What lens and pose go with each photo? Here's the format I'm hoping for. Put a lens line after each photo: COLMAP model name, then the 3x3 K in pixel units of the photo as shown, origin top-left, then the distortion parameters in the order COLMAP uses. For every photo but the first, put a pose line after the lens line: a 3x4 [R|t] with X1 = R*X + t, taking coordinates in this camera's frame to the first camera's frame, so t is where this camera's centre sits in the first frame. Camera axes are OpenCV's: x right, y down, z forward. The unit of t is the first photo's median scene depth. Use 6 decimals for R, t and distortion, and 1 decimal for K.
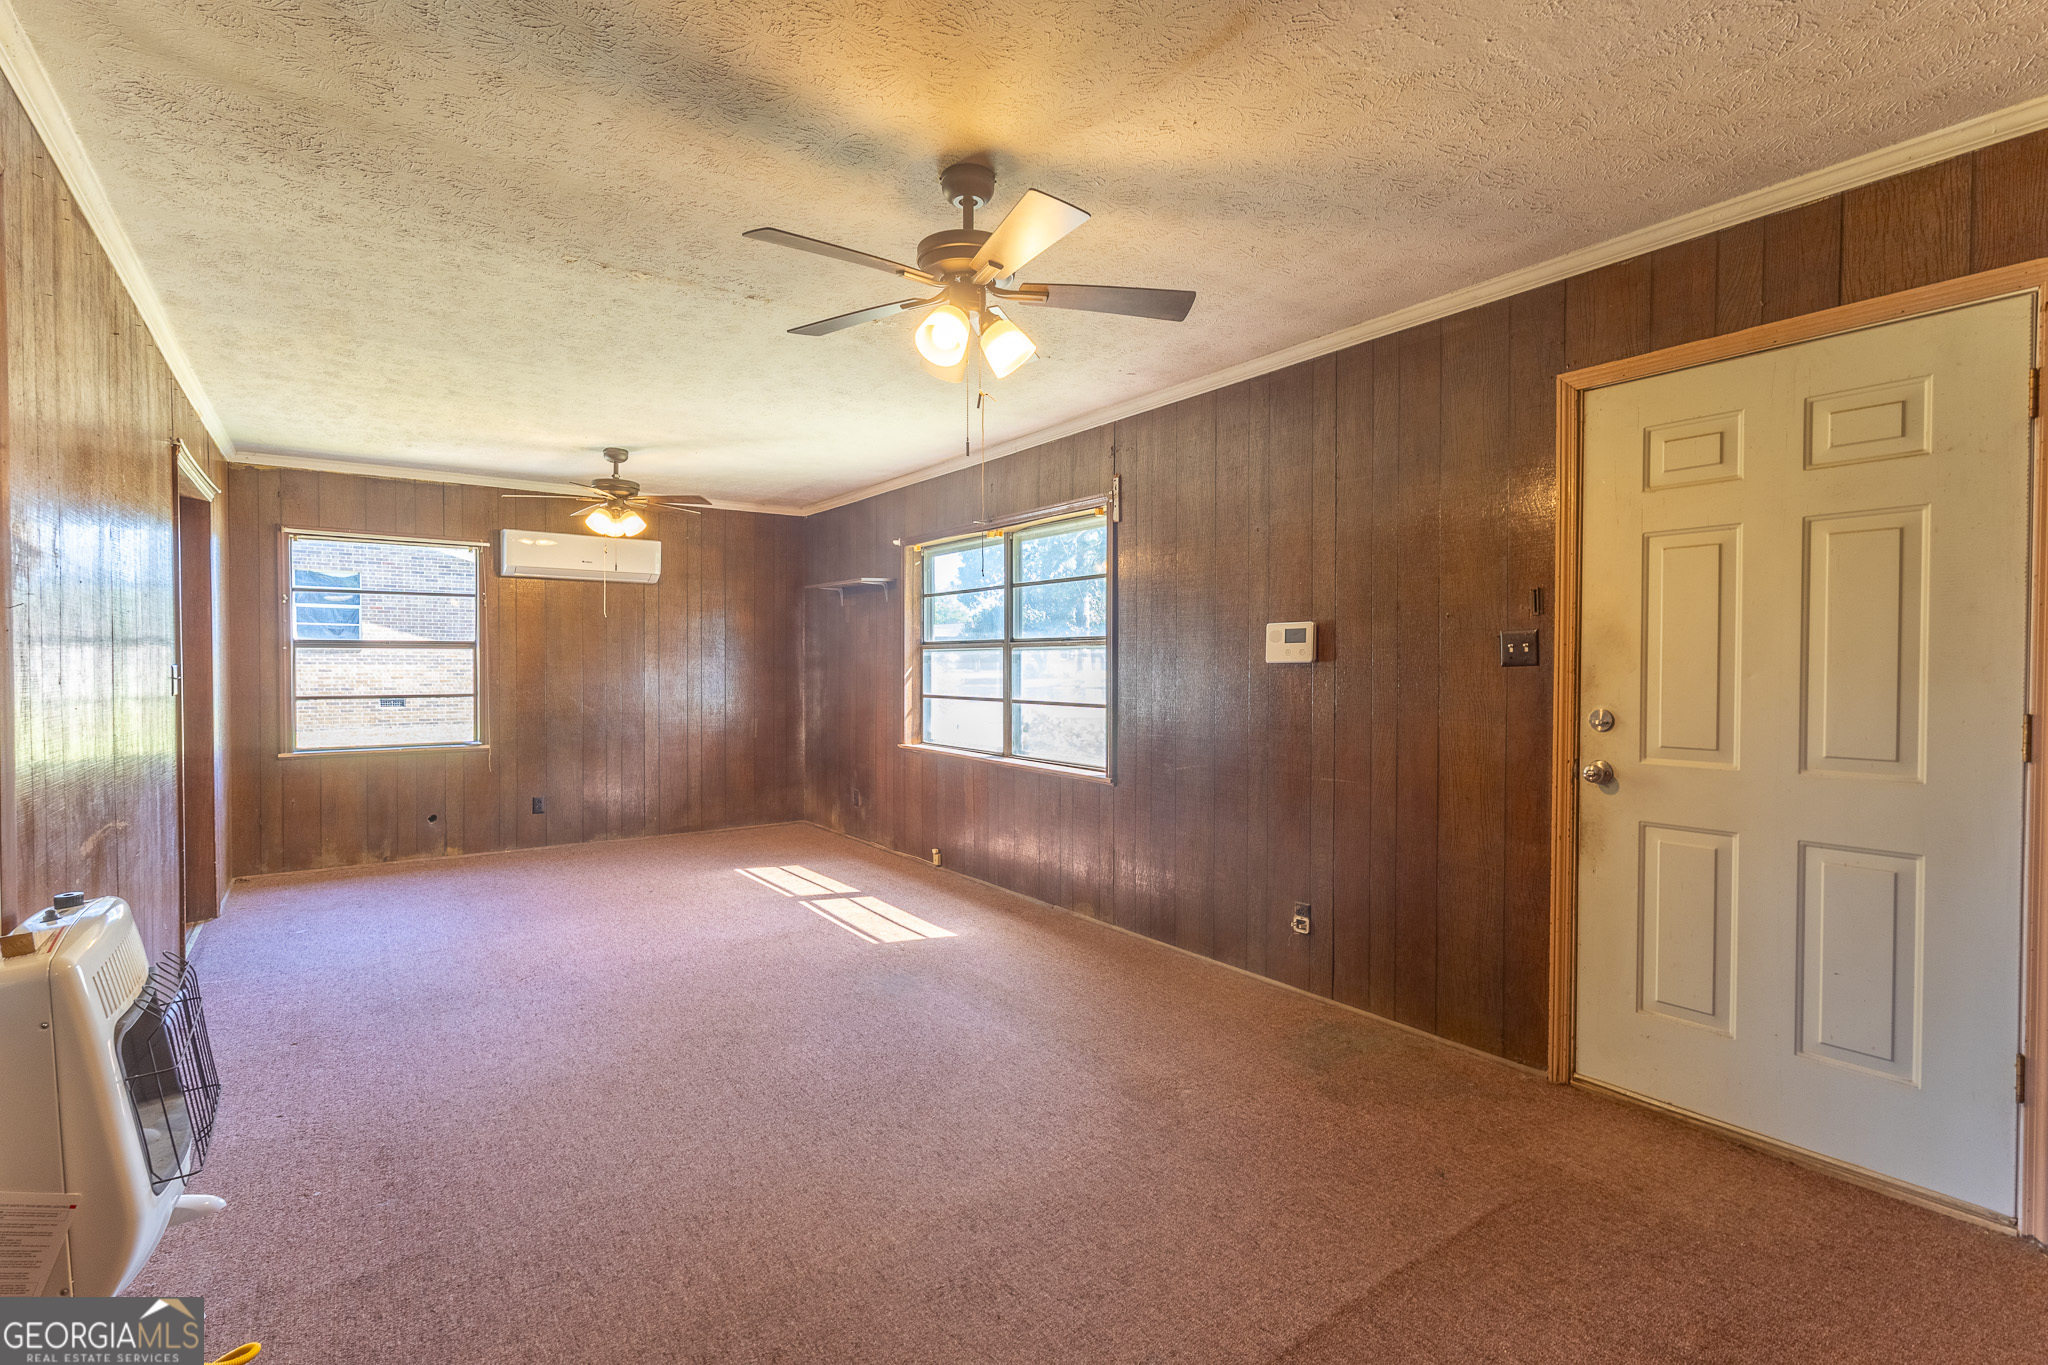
lens RADIAL K [[939.3, 0, 1015.8], [0, 939.3, 678.8], [0, 0, 1]] dist [-0.002436, -0.000025]
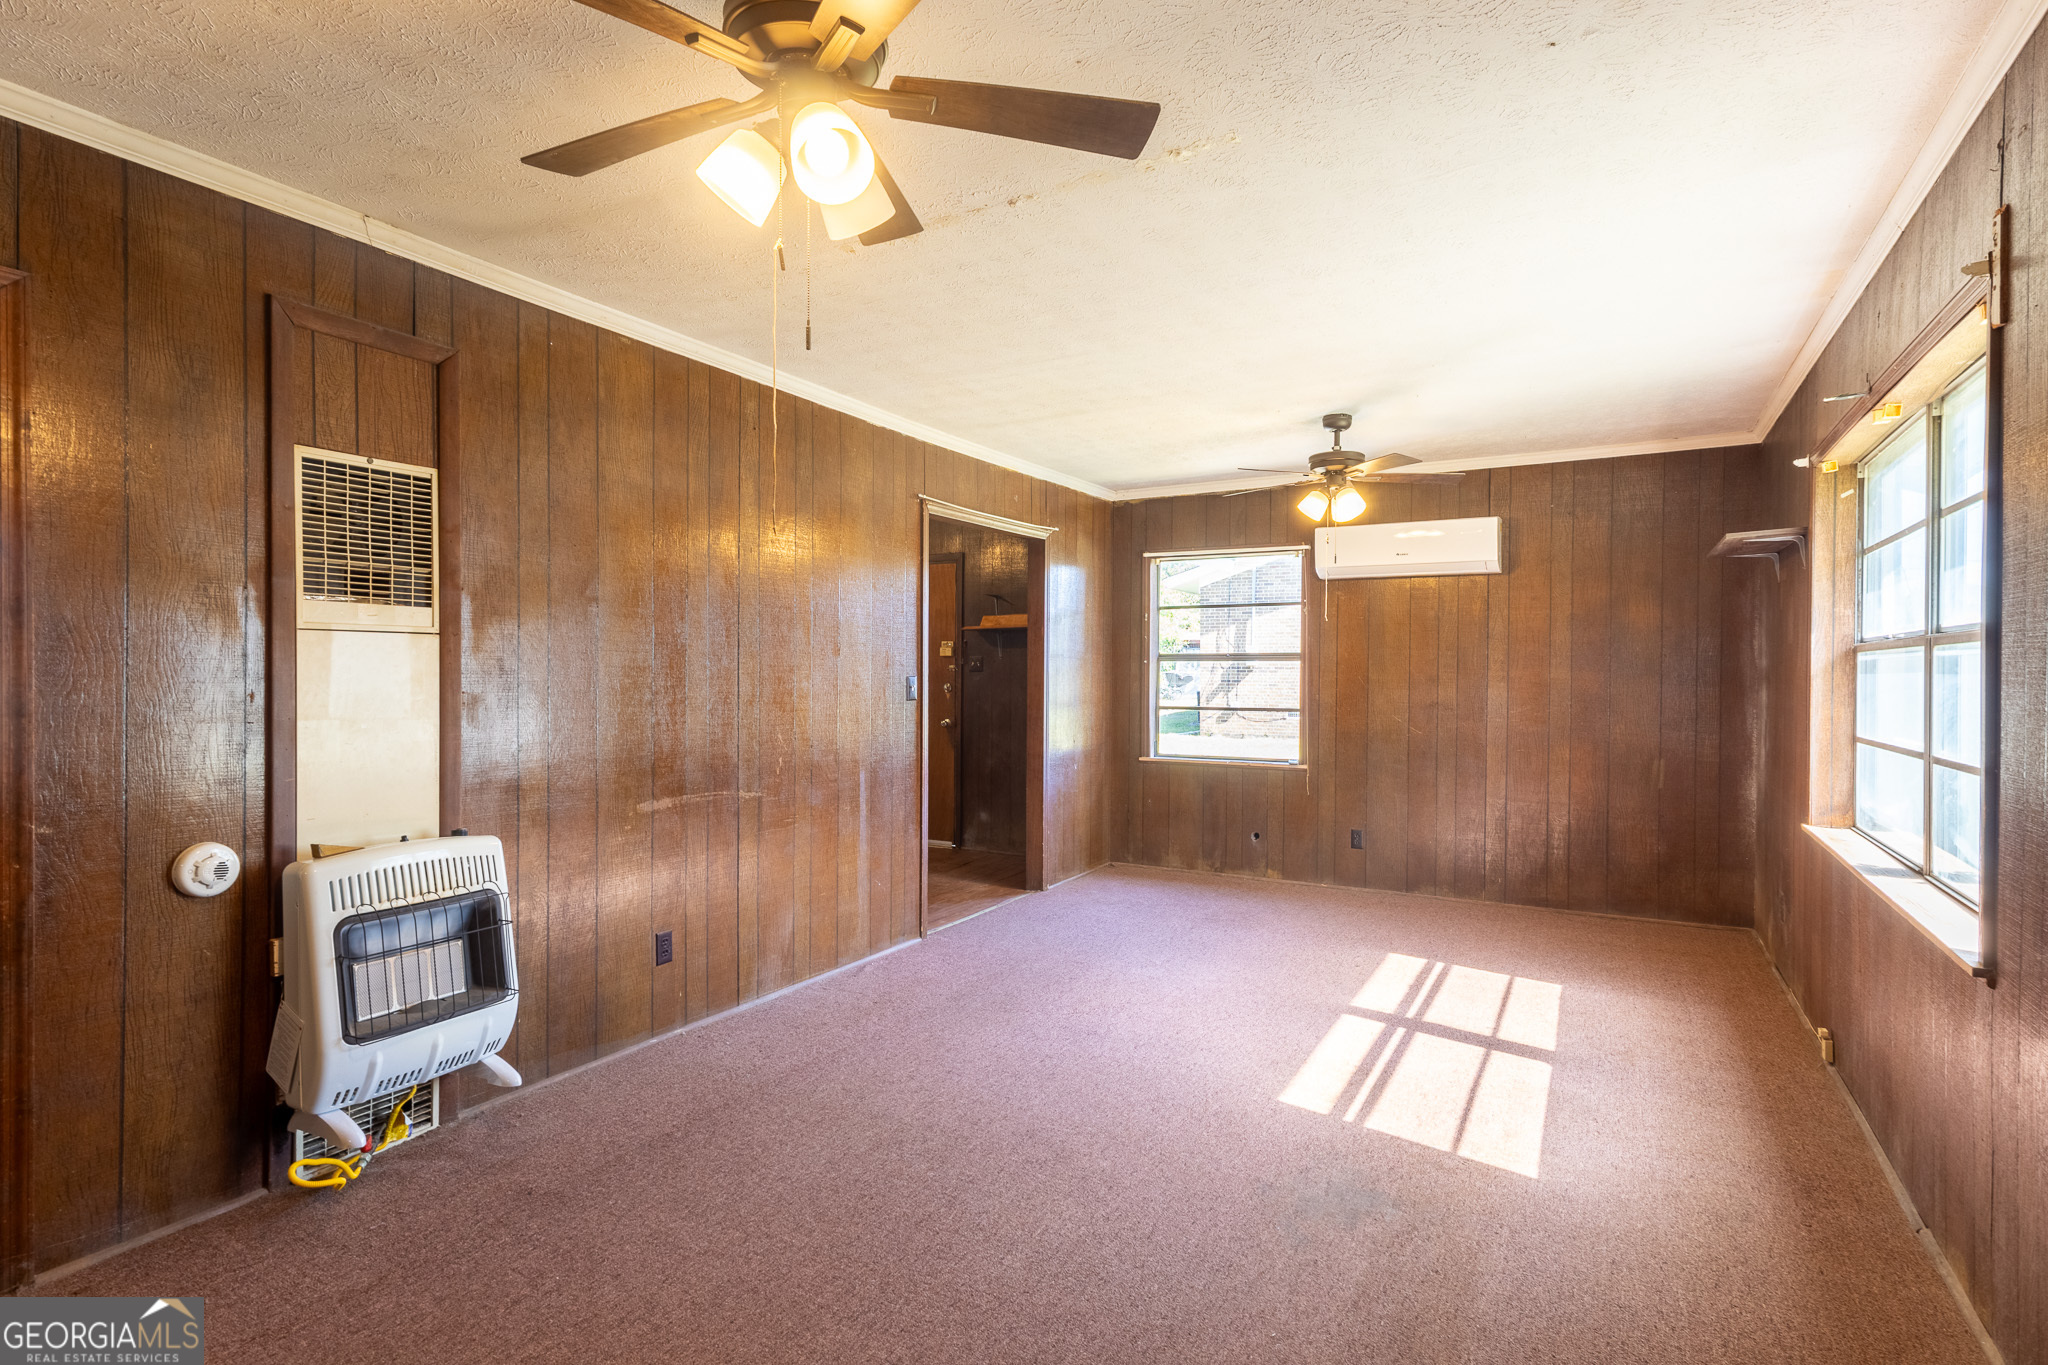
lens RADIAL K [[1042.6, 0, 1024.3], [0, 1042.6, 675.0], [0, 0, 1]] dist [0.014169, 0.001212]
pose [[0.420163, 0.001579, -0.907447, 0.256063], [-0.018066, 0.999815, -0.006626, -0.005890], [0.907269, 0.019178, 0.420113, 0.328992]]
